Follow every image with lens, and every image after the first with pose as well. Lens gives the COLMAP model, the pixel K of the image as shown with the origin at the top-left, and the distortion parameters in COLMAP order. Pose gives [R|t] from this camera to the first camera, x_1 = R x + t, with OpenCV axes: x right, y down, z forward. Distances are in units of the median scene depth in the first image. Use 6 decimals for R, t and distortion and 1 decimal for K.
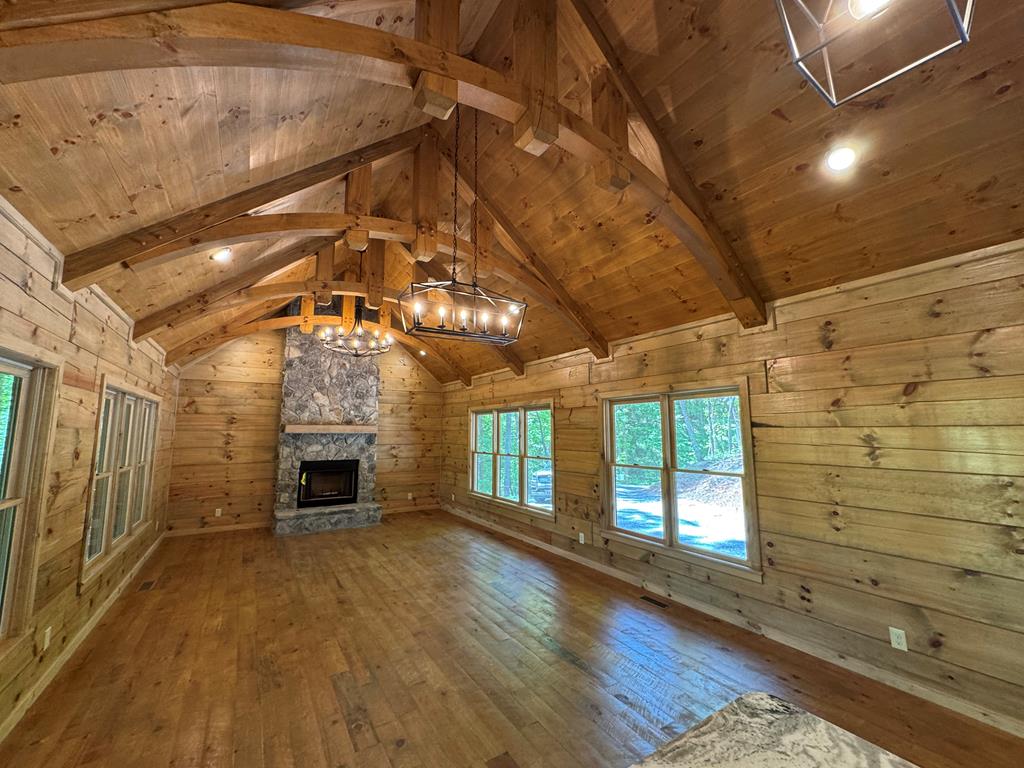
lens RADIAL K [[409.2, 0, 512.0], [0, 409.2, 384.0], [0, 0, 1]] dist [0.000471, 0.000068]
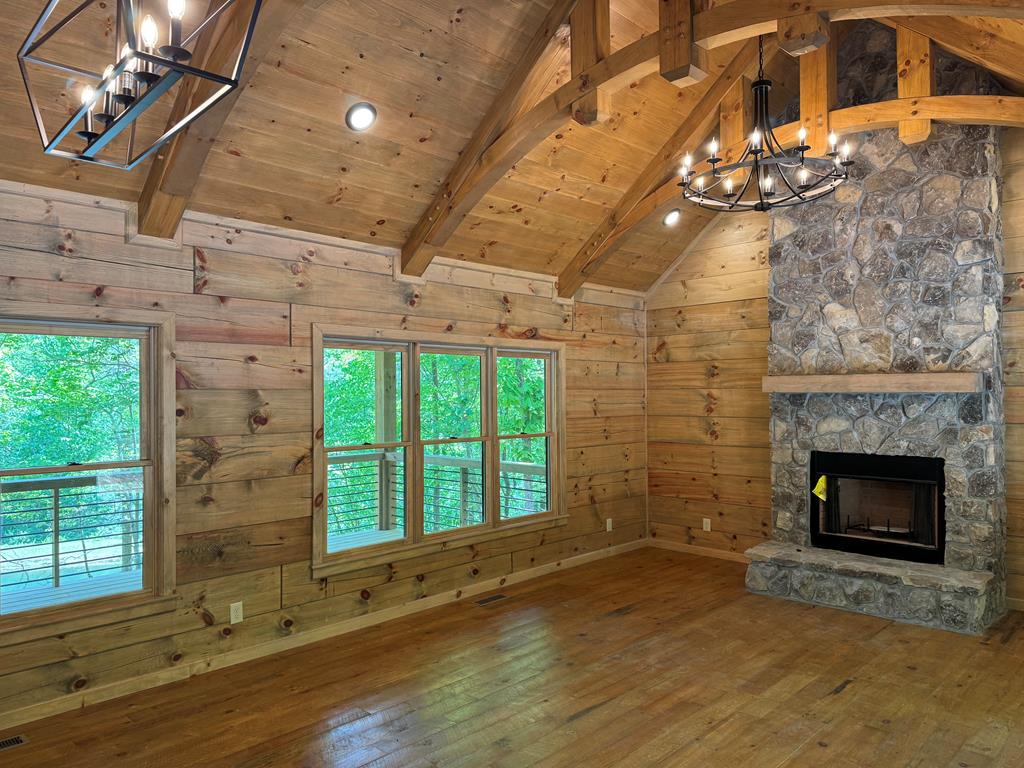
lens RADIAL K [[716.4, 0, 509.9], [0, 716.4, 387.4], [0, 0, 1]] dist [0.090678, -0.116625]
pose [[0.229590, -0.007983, -0.973255, 0.235538], [0.119420, 0.992642, 0.020029, 0.056777], [0.965934, -0.120824, 0.228854, 0.481641]]
